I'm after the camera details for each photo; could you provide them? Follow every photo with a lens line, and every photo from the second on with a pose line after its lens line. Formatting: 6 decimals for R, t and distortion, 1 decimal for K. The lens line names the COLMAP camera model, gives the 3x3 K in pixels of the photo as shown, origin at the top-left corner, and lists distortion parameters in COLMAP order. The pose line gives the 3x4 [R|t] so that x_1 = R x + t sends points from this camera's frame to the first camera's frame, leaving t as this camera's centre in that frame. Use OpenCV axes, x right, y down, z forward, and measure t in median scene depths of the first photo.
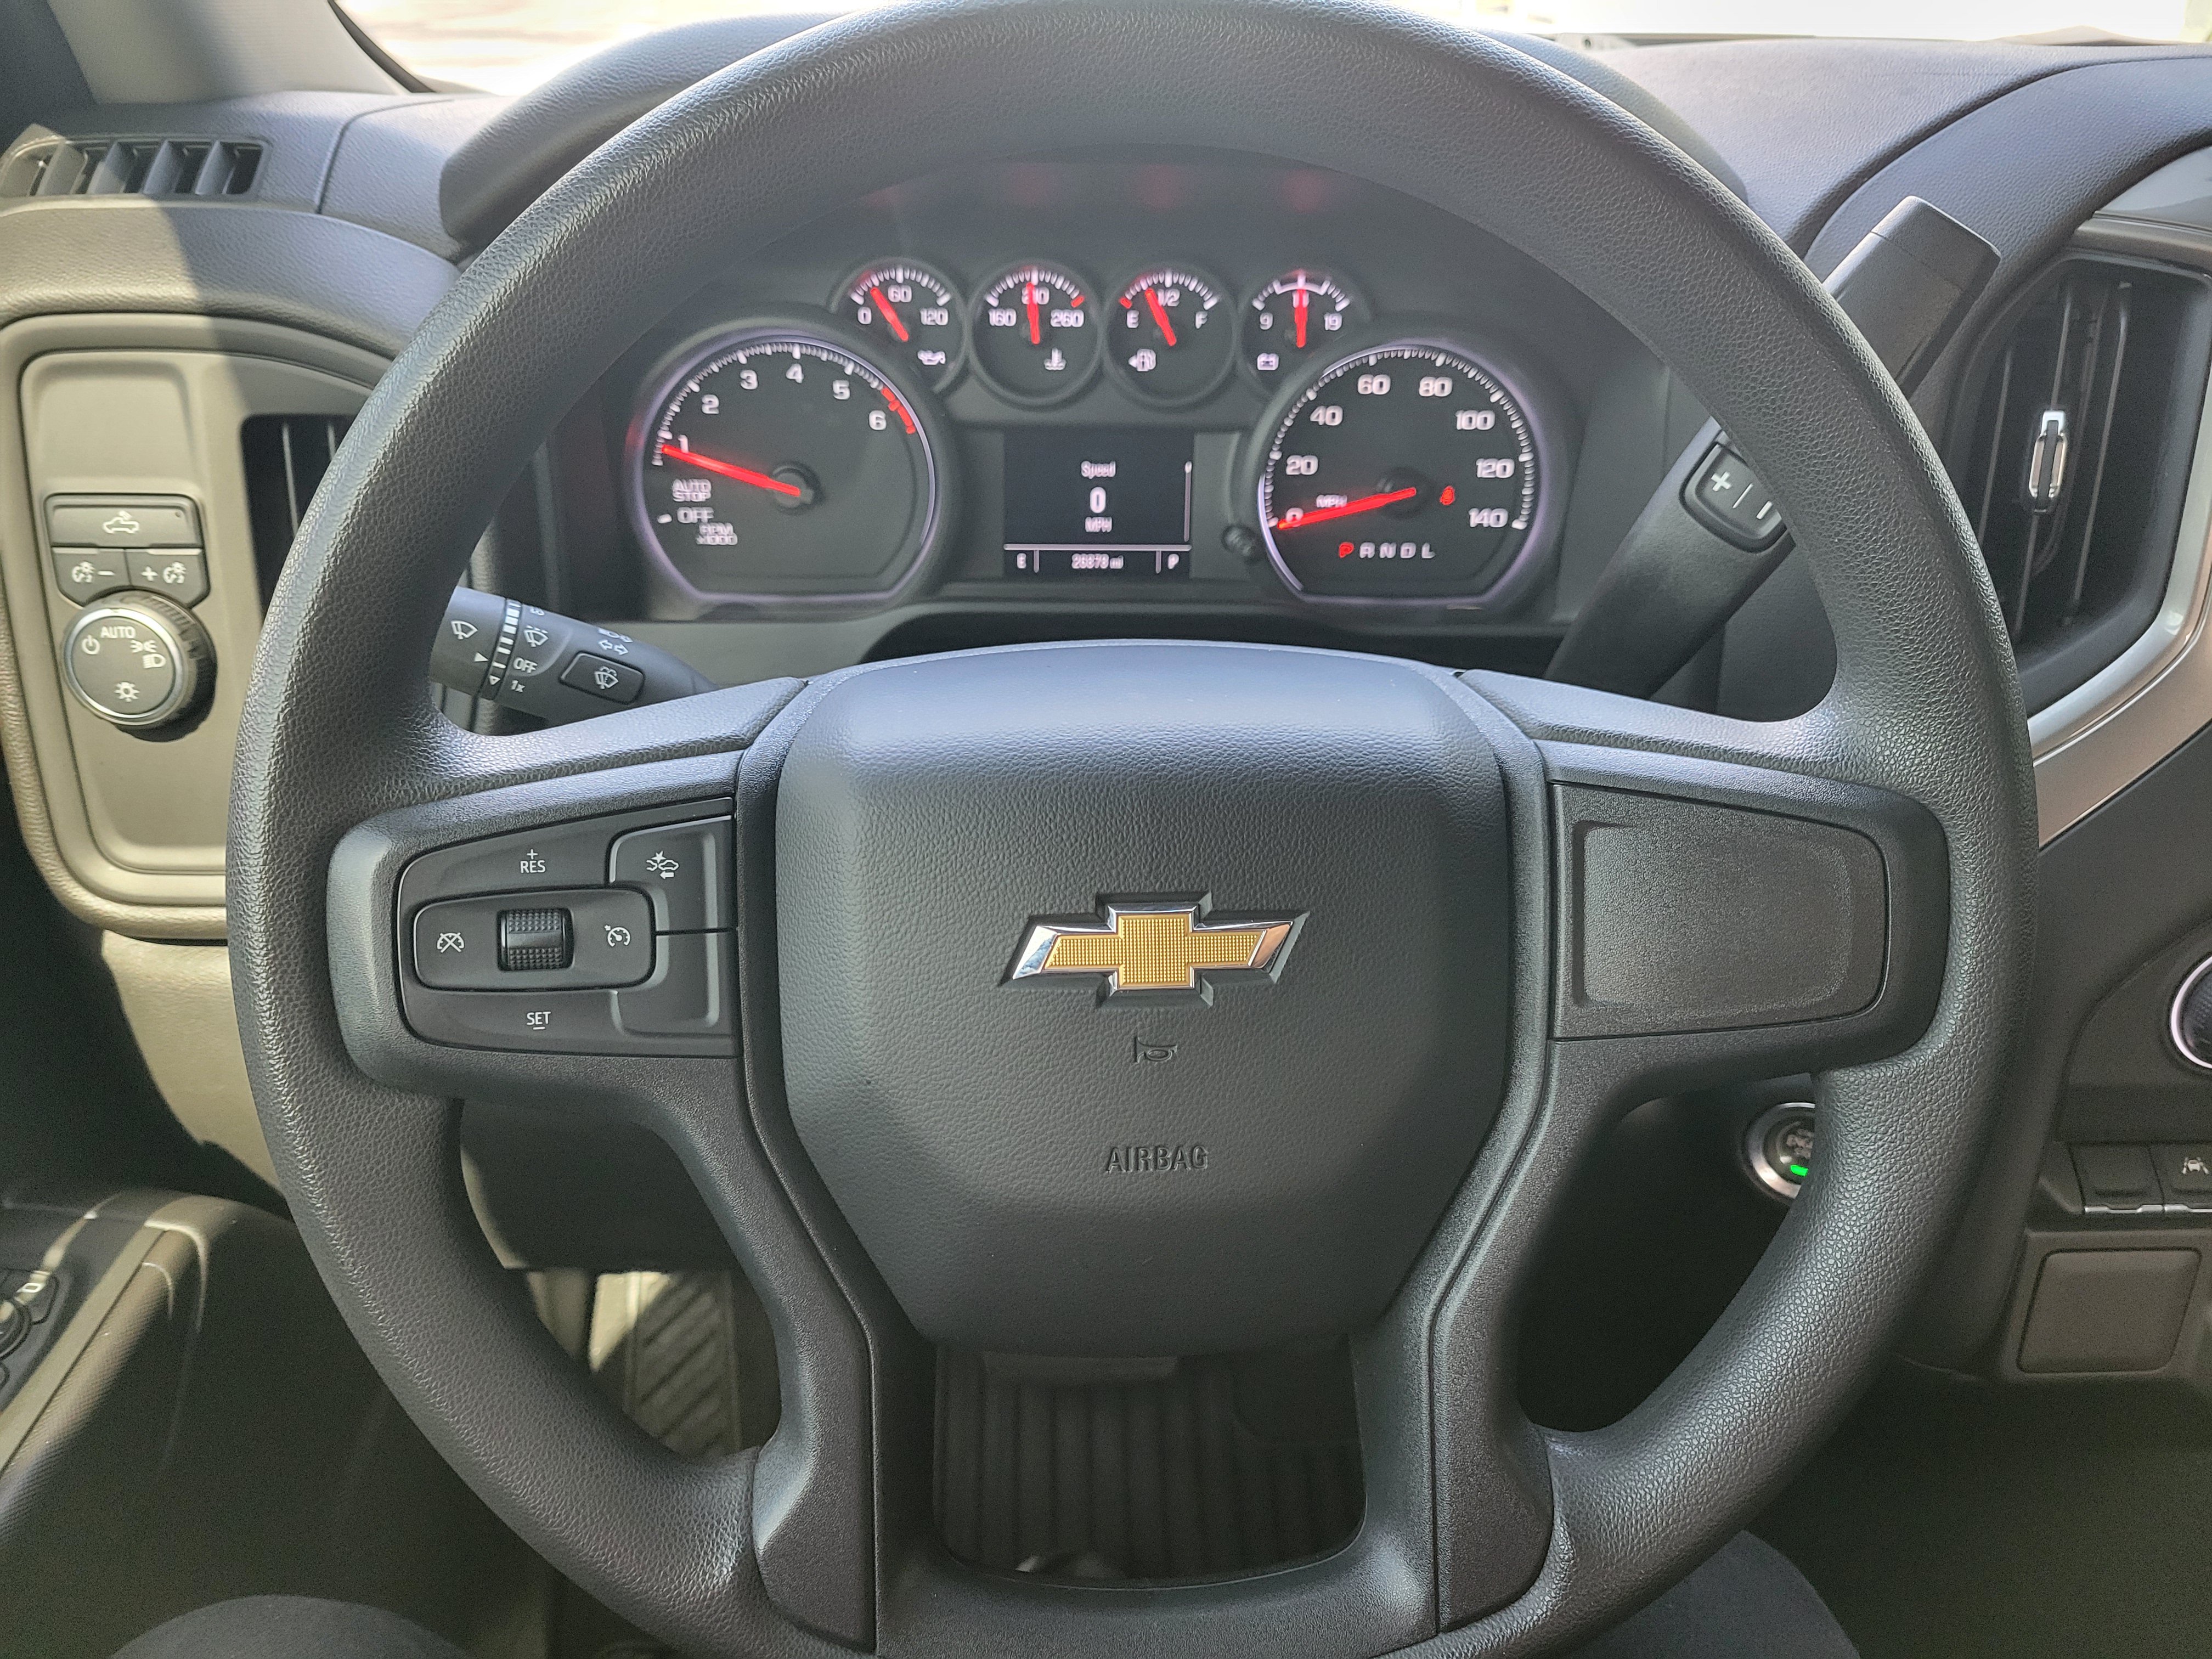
lens RADIAL K [[1663.0, 0, 1106.0], [0, 1663.0, 829.5], [0, 0, 1]] dist [0.047736, 0.003156]
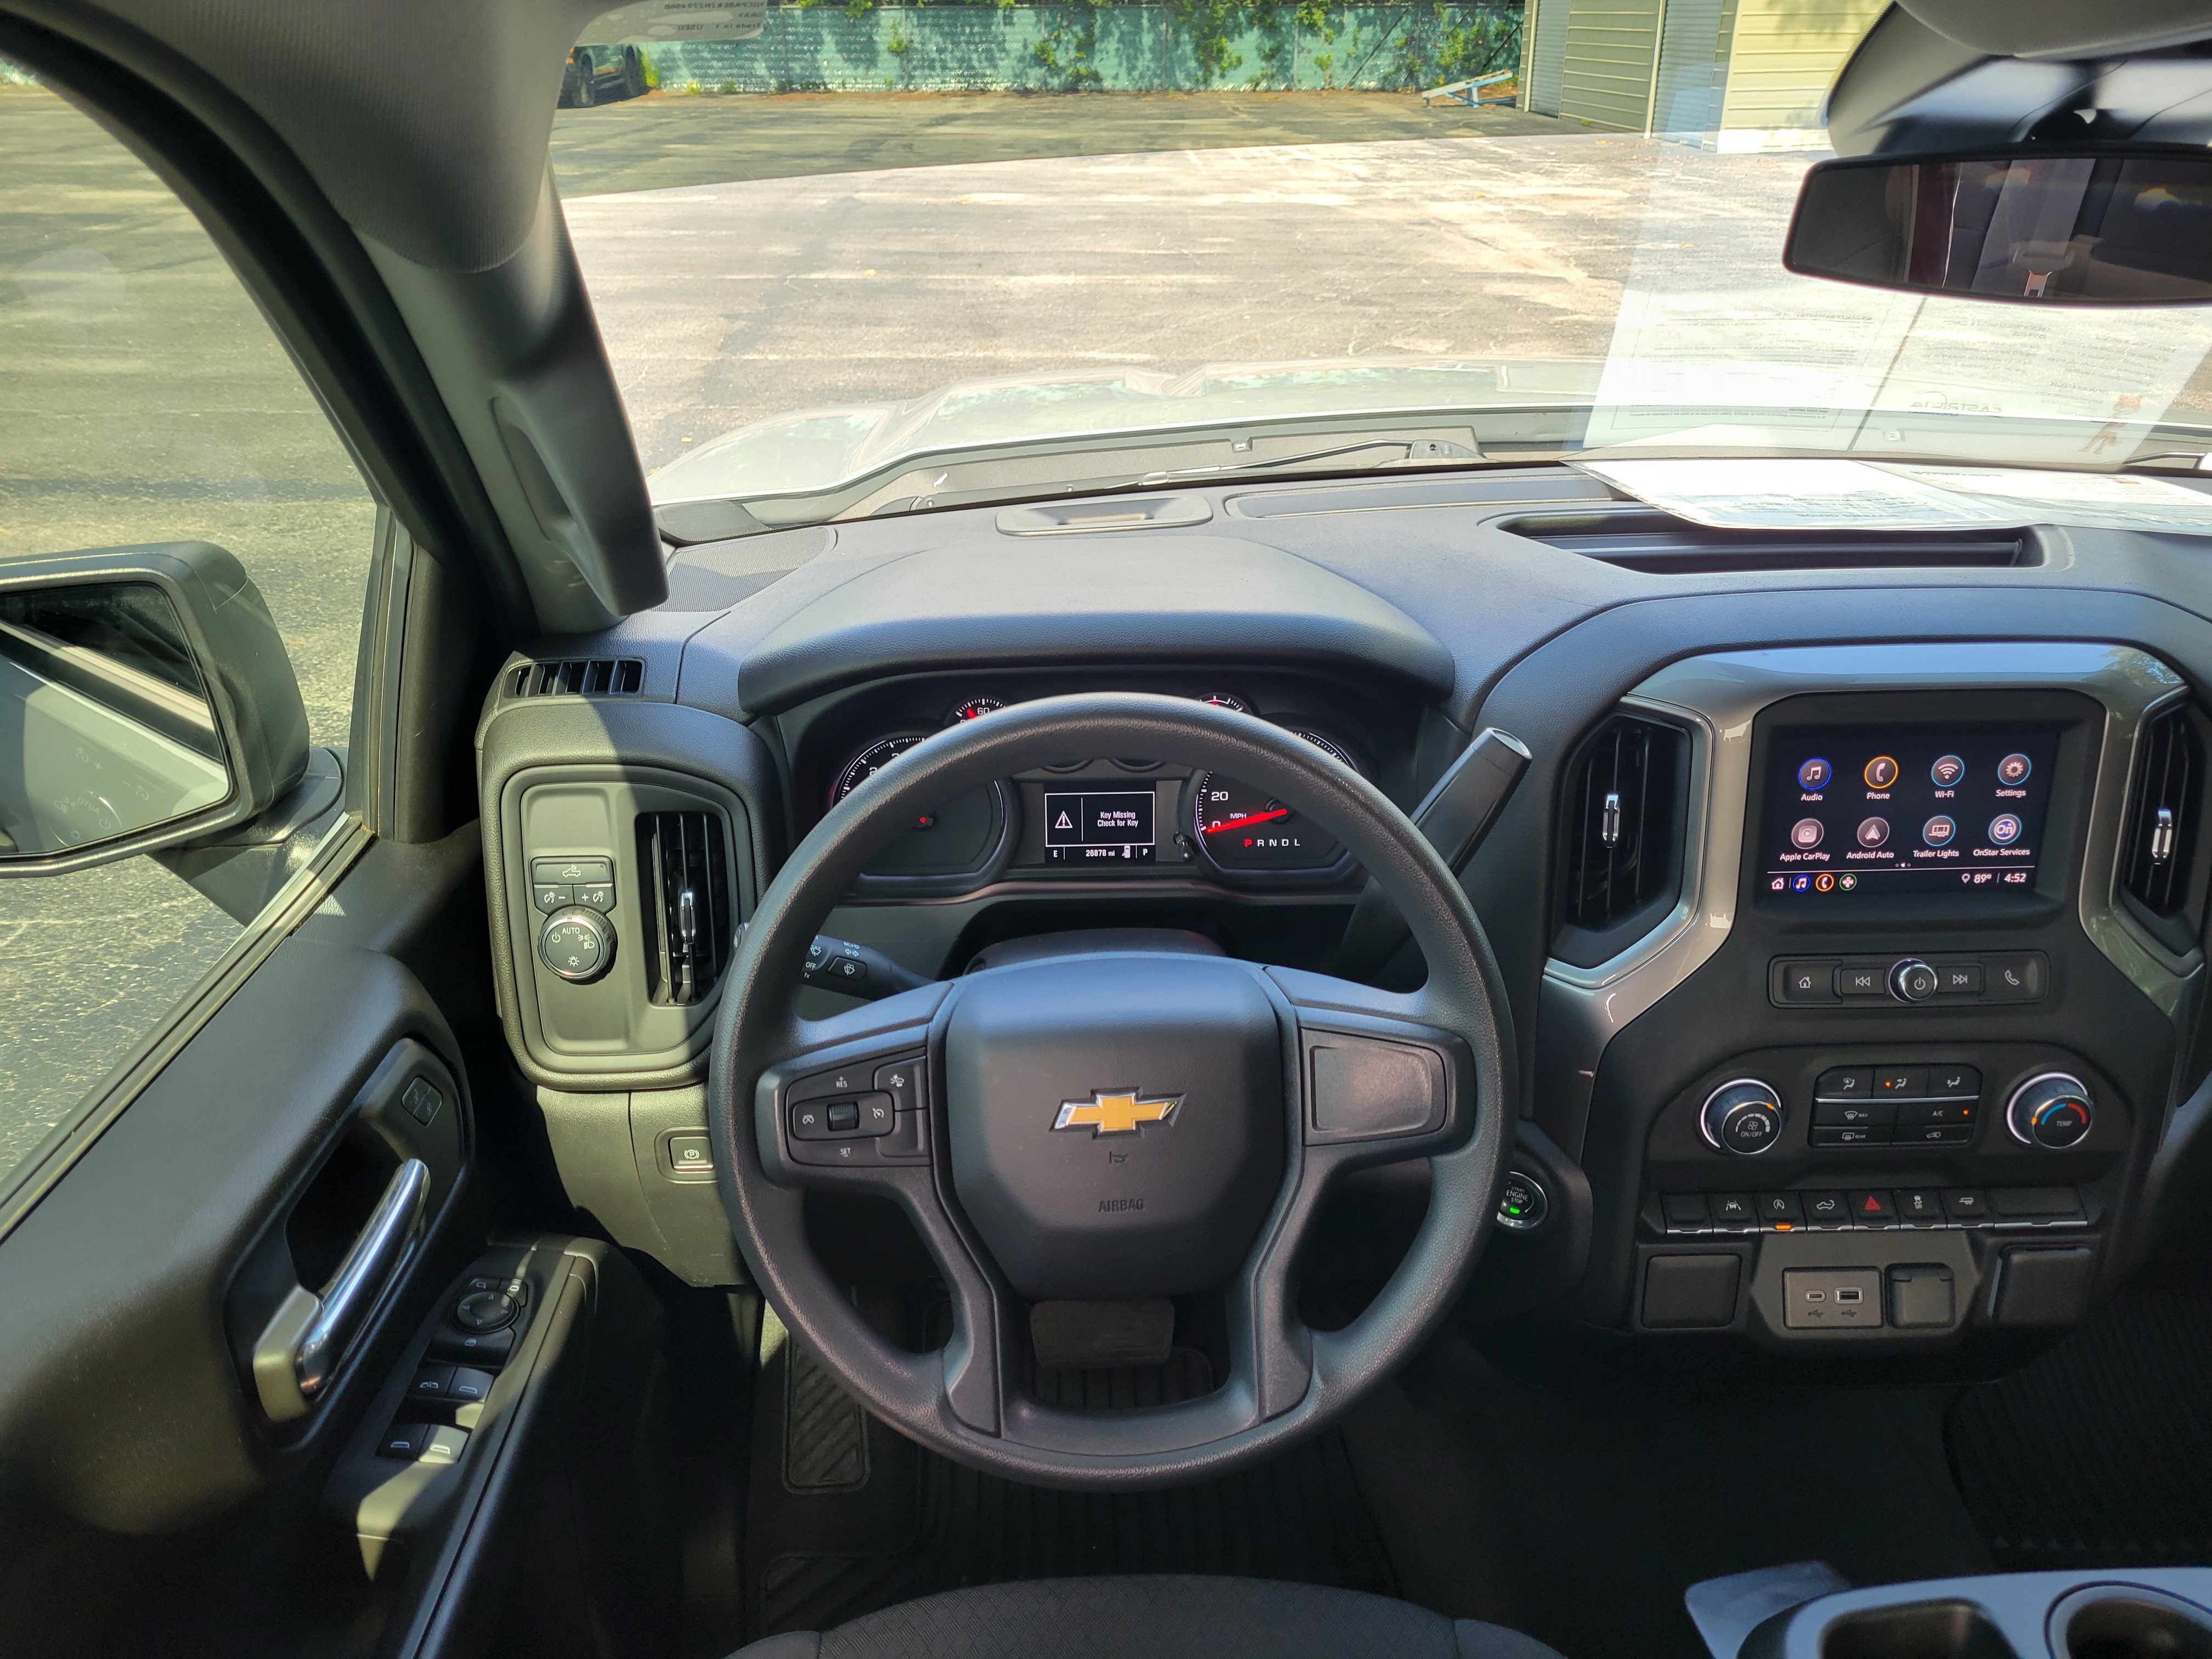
lens RADIAL K [[1674.0, 0, 1103.7], [0, 1674.0, 858.8], [0, 0, 1]] dist [0.105220, -0.000181]
pose [[0.999495, -0.017563, -0.026494, 0.051604], [0.017412, 0.999831, -0.005931, -0.173727], [0.026594, 0.005466, 0.999631, -0.840305]]
